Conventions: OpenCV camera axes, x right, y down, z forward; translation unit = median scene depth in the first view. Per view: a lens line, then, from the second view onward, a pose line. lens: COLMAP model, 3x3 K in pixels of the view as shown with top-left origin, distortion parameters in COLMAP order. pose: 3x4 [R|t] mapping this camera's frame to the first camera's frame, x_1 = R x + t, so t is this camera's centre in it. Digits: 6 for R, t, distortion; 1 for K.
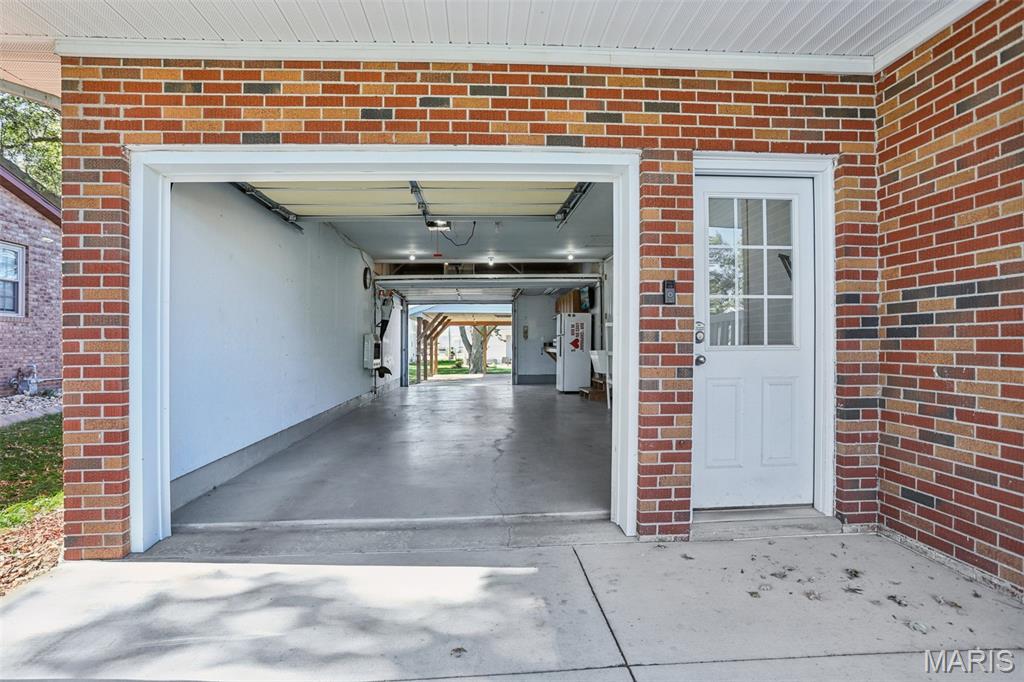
lens RADIAL K [[514.5, 0, 506.1], [0, 514.5, 342.5], [0, 0, 1]] dist [-0.064533, 0.028790]
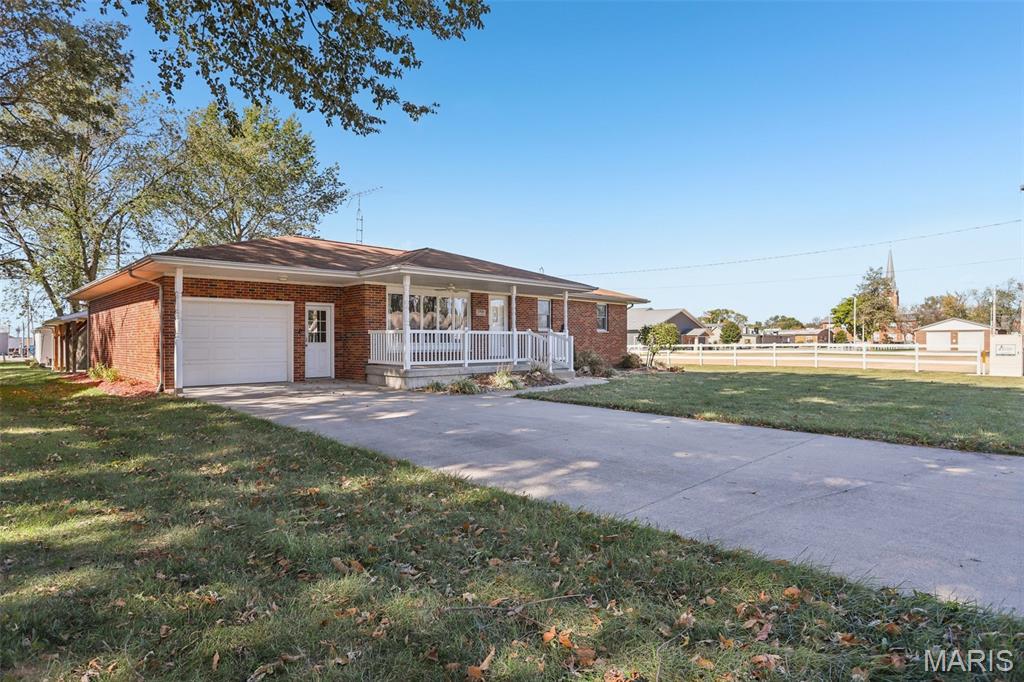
lens RADIAL K [[604.7, 0, 507.1], [0, 604.7, 343.9], [0, 0, 1]] dist [-0.006056, -0.000290]
pose [[0.756838, 0.000046, 0.653603, -1.915445], [0.002340, 0.999993, -0.002781, 0.040374], [-0.653599, 0.003634, 0.756833, -4.557398]]
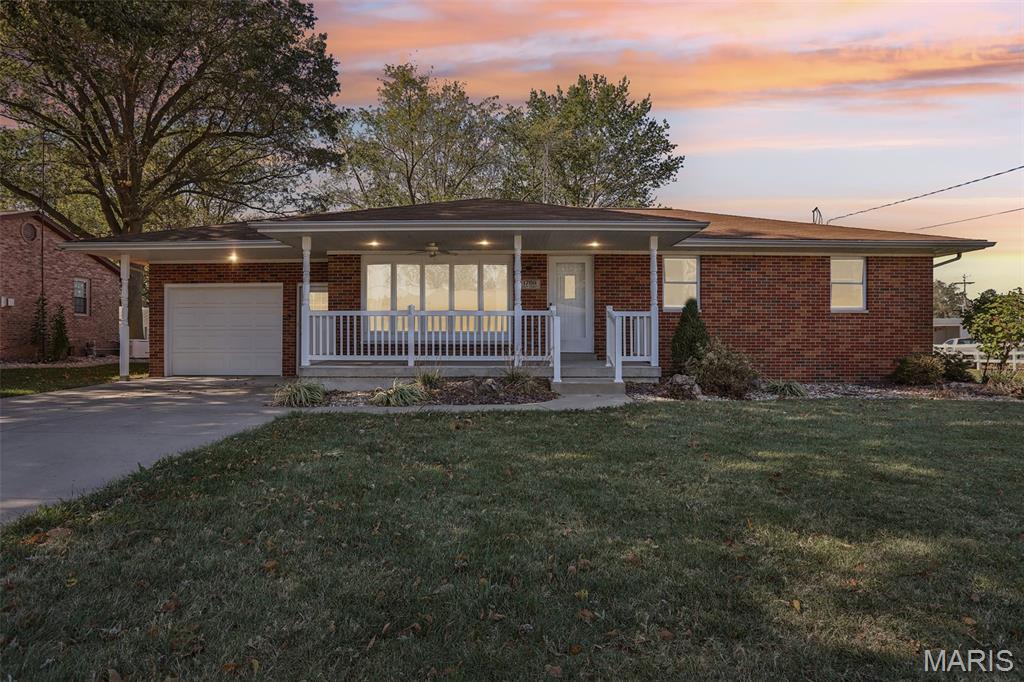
lens RADIAL K [[605.0, 0, 513.0], [0, 605.0, 336.3], [0, 0, 1]] dist [0.005208, 0.000681]
pose [[0.998836, 0.001549, -0.048215, 2.284612], [-0.001297, 0.999985, 0.005268, 0.034243], [0.048223, -0.005199, 0.998823, -3.719388]]
